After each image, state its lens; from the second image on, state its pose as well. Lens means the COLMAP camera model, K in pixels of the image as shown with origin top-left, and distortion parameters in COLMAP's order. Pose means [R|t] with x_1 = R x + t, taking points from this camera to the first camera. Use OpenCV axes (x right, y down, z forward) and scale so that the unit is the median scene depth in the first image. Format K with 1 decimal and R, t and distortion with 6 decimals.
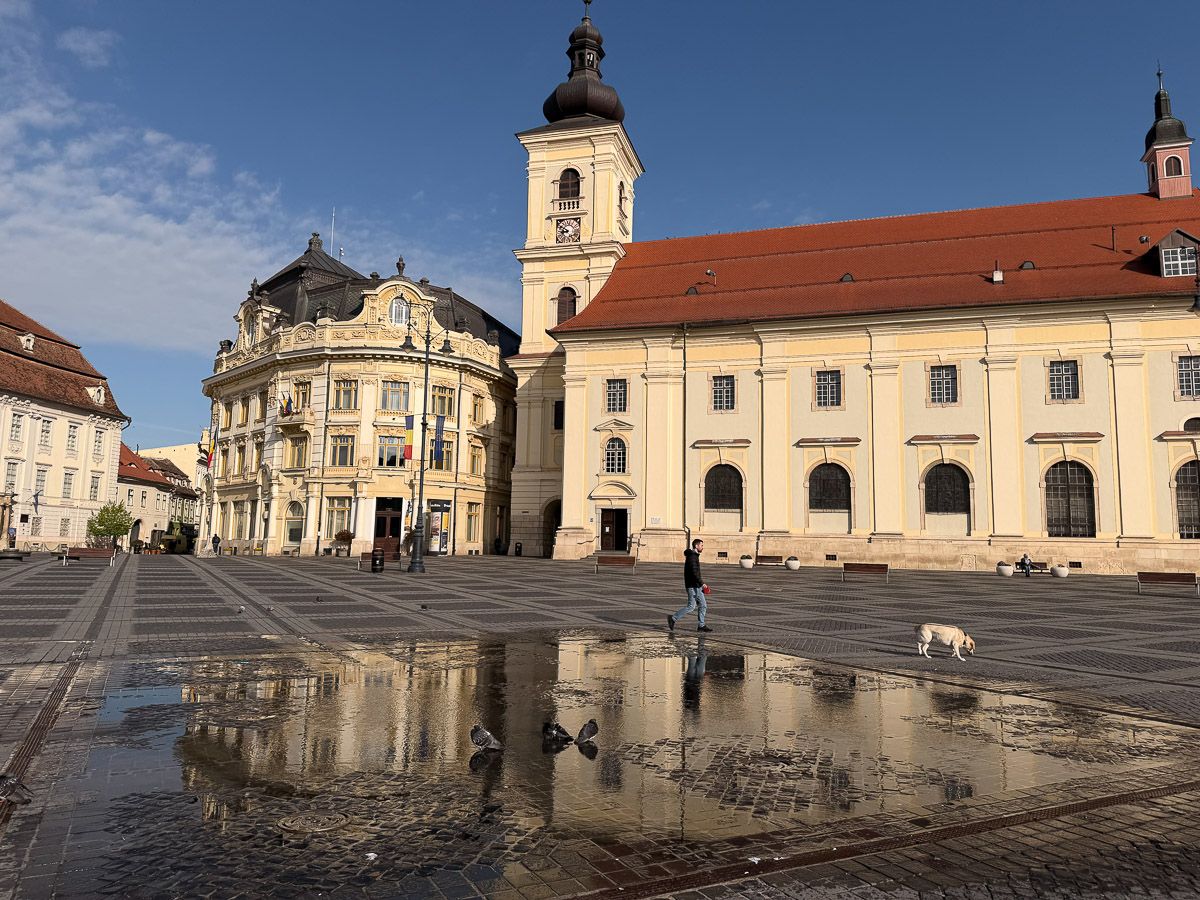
lens RADIAL K [[763.4, 0, 602.1], [0, 763.4, 483.3], [0, 0, 1]] dist [0.112298, -0.127148]
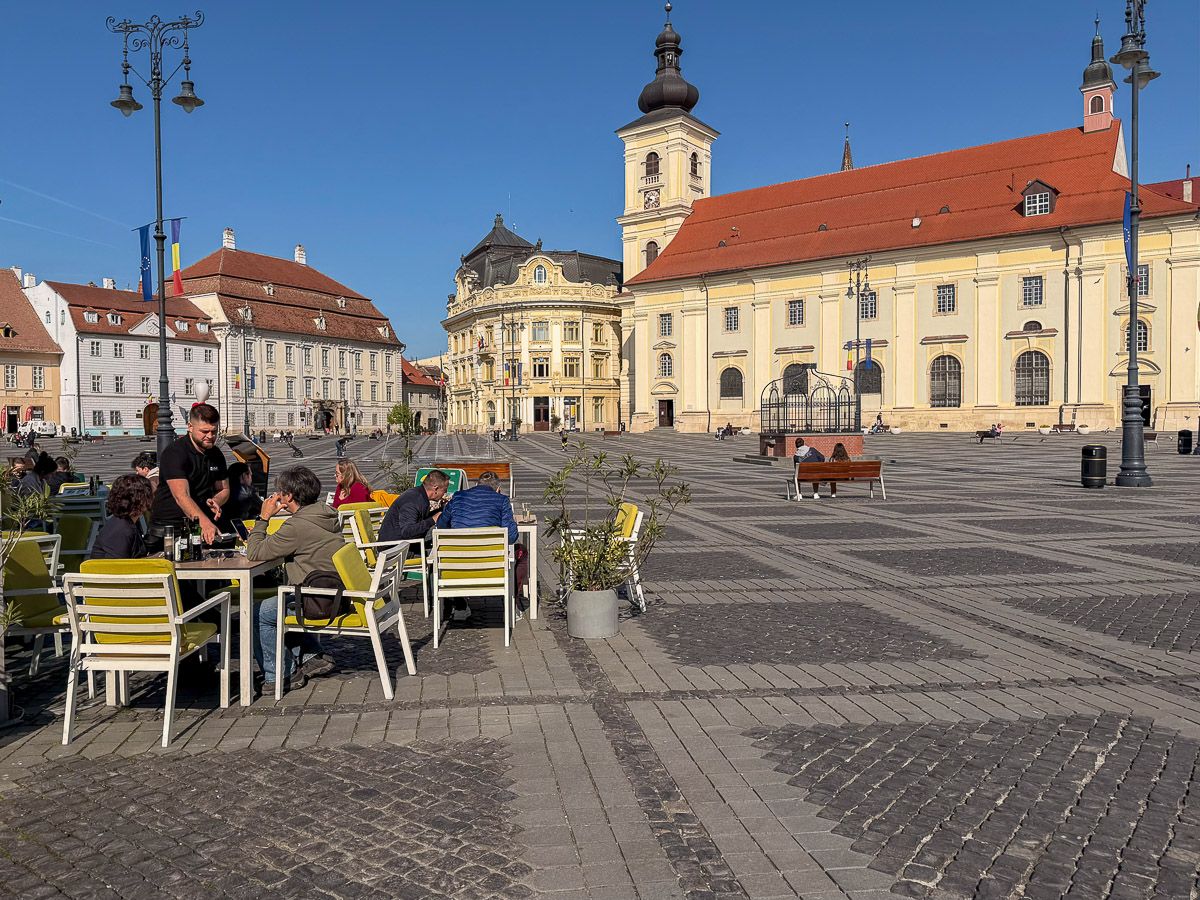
lens RADIAL K [[763.4, 0, 602.1], [0, 763.4, 483.3], [0, 0, 1]] dist [0.112298, -0.127148]
pose [[0.947886, -0.003890, -0.318585, 0.343534], [0.055215, 0.986801, 0.152232, -0.038088], [0.313788, -0.161890, 0.935590, -0.472022]]
